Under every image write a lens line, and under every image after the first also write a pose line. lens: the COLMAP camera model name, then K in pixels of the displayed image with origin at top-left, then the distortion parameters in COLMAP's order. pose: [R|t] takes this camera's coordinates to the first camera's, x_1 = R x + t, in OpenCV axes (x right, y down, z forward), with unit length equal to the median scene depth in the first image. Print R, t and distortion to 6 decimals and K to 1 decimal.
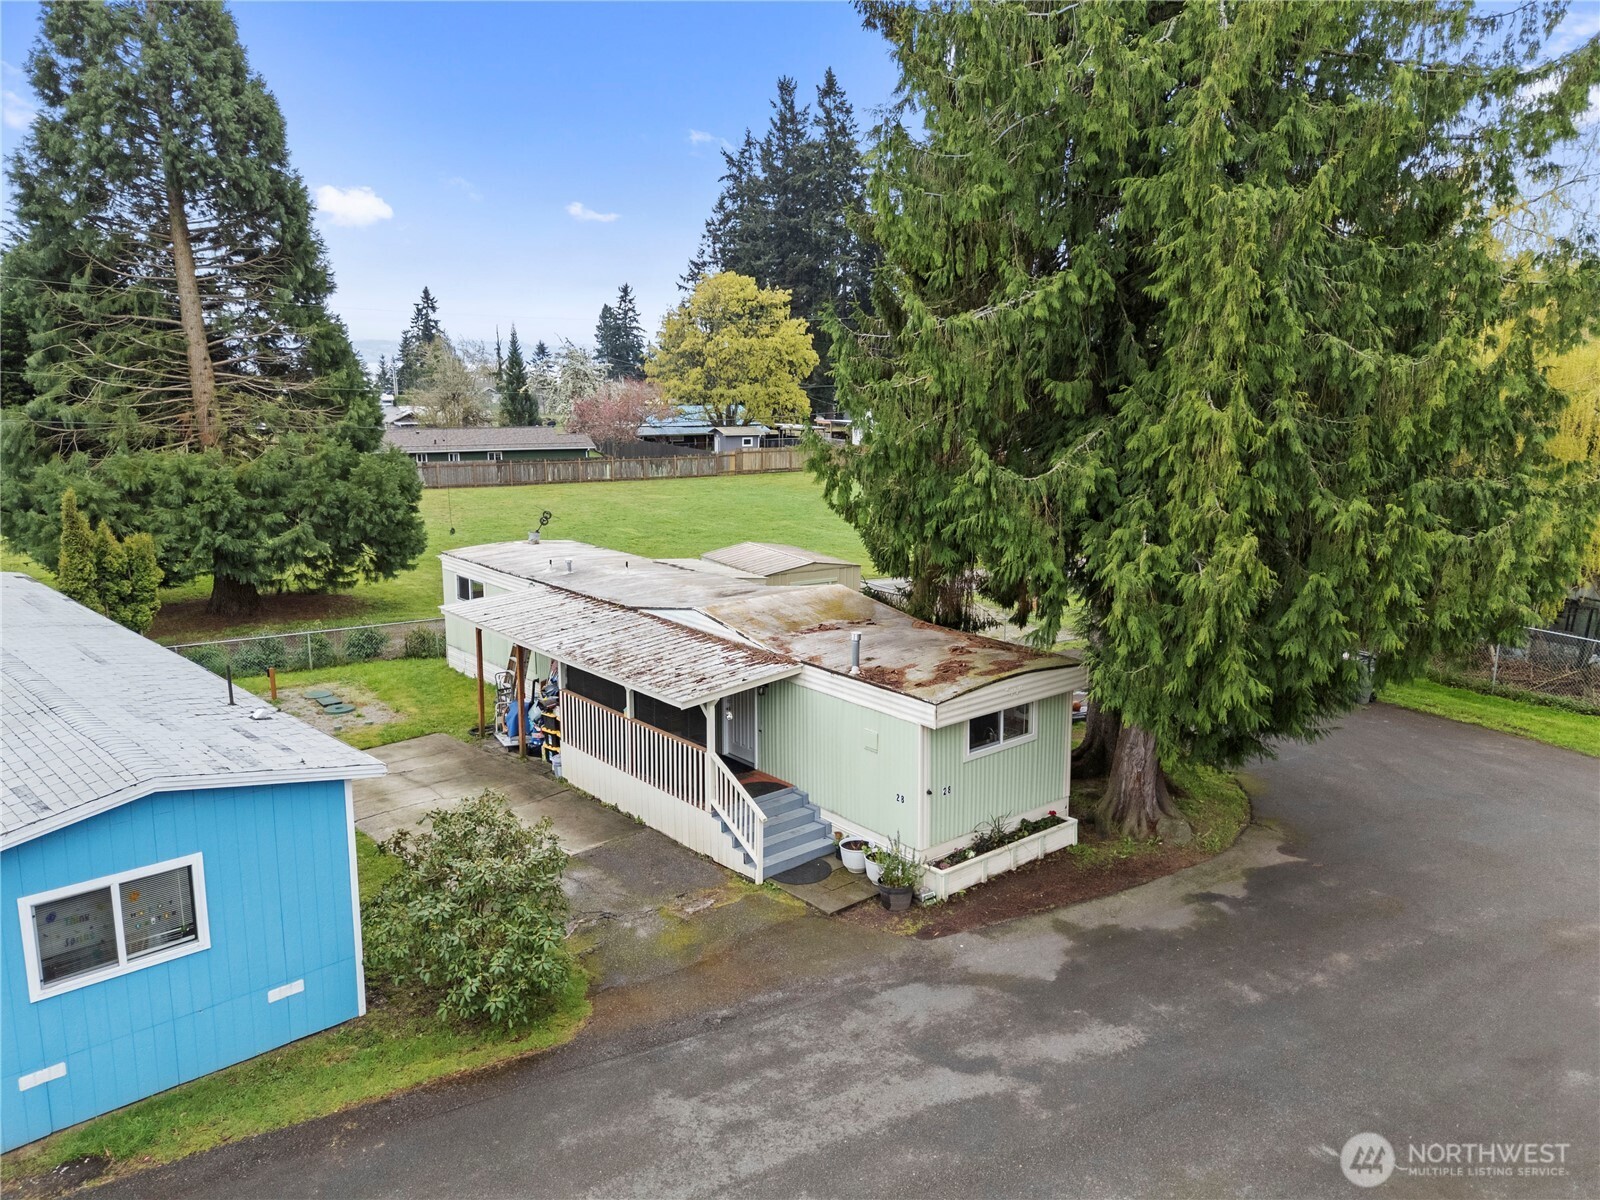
lens RADIAL K [[1160.4, 0, 800.0], [0, 1160.4, 600.0], [0, 0, 1]] dist [0.075284, -0.071891]
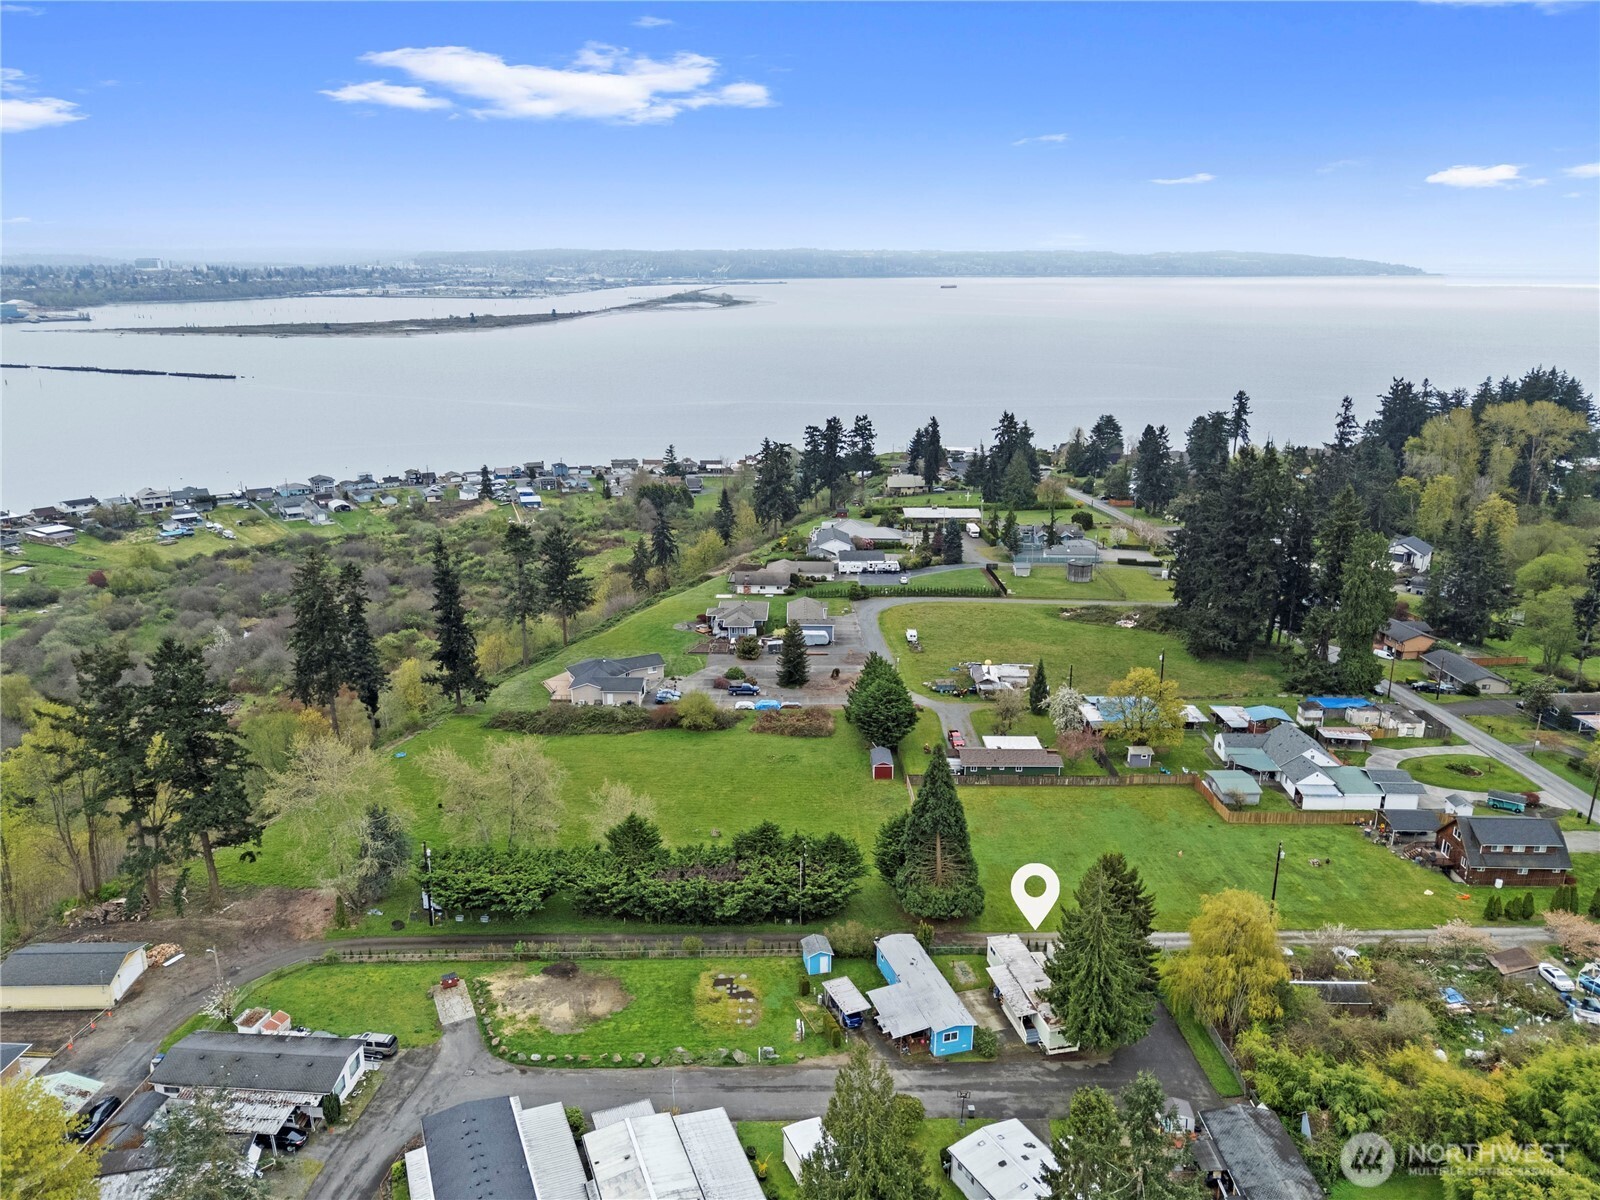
lens RADIAL K [[1160.4, 0, 800.0], [0, 1160.4, 600.0], [0, 0, 1]] dist [0.075284, -0.071891]
pose [[0.888226, 0.120894, -0.443215, 1.526877], [-0.085915, 0.991446, 0.098254, -2.905797], [0.451302, -0.049193, 0.891014, -5.616519]]
